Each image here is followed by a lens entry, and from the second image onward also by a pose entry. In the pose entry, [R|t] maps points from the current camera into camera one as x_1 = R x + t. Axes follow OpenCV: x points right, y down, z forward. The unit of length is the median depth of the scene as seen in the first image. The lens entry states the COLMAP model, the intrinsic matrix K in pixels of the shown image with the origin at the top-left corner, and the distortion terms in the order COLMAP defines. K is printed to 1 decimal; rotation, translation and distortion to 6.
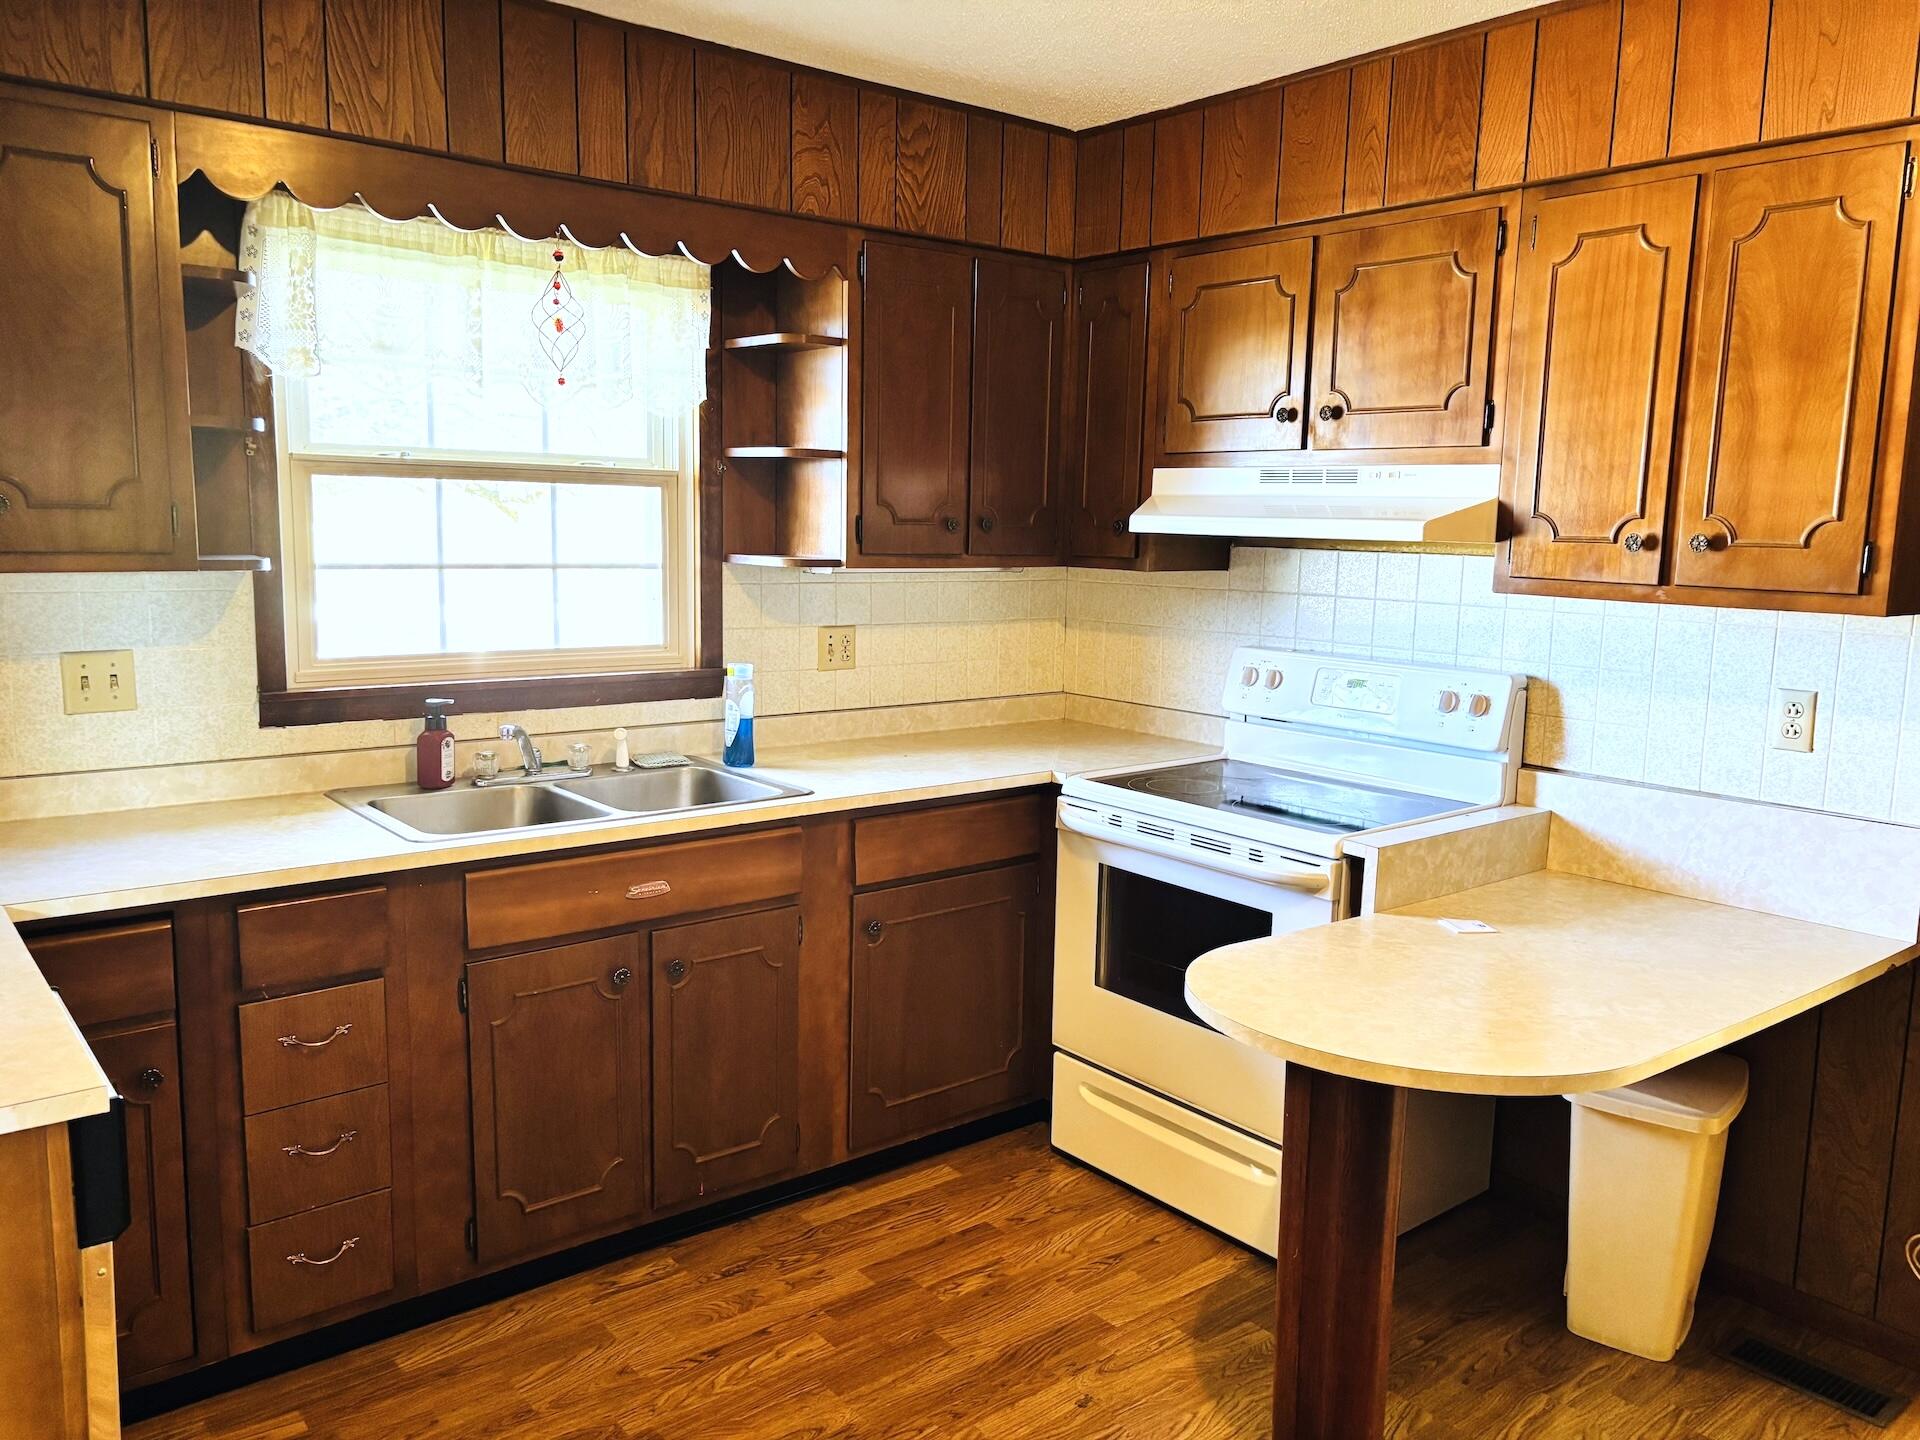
lens RADIAL K [[1452.3, 0, 960.0], [0, 1452.3, 720.0], [0, 0, 1]] dist [-0.008860, -0.001741]
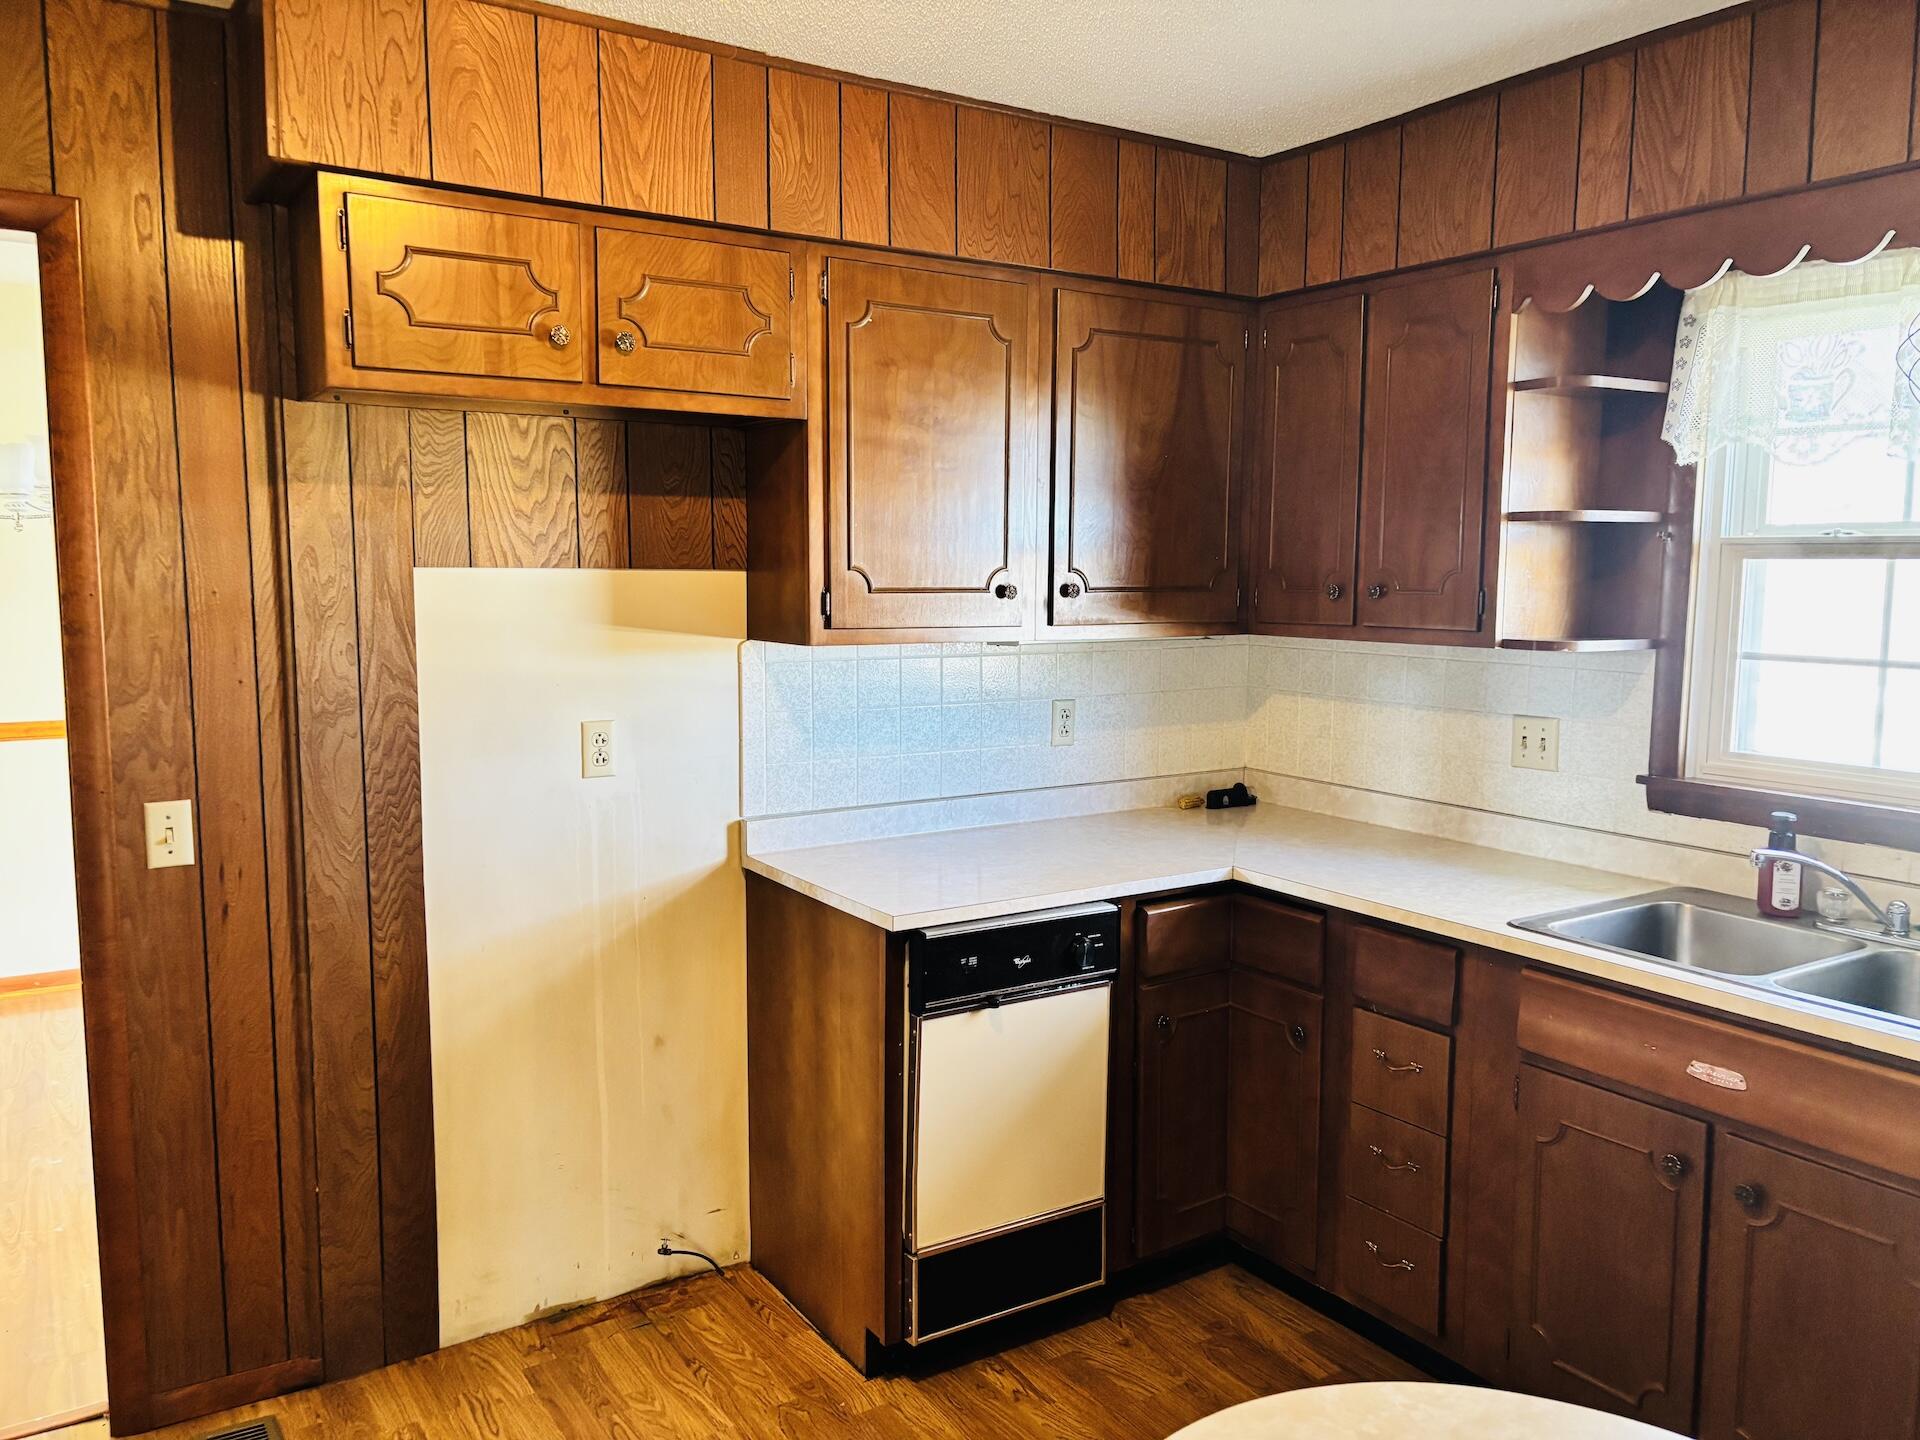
lens RADIAL K [[1424.8, 0, 960.0], [0, 1424.8, 720.0], [0, 0, 1]] dist [0.007759, 0.001348]
pose [[-0.113877, 0.082858, -0.990034, 0.579765], [-0.147924, 0.983994, 0.099367, -0.088295], [0.982421, 0.157765, -0.099798, 0.644655]]
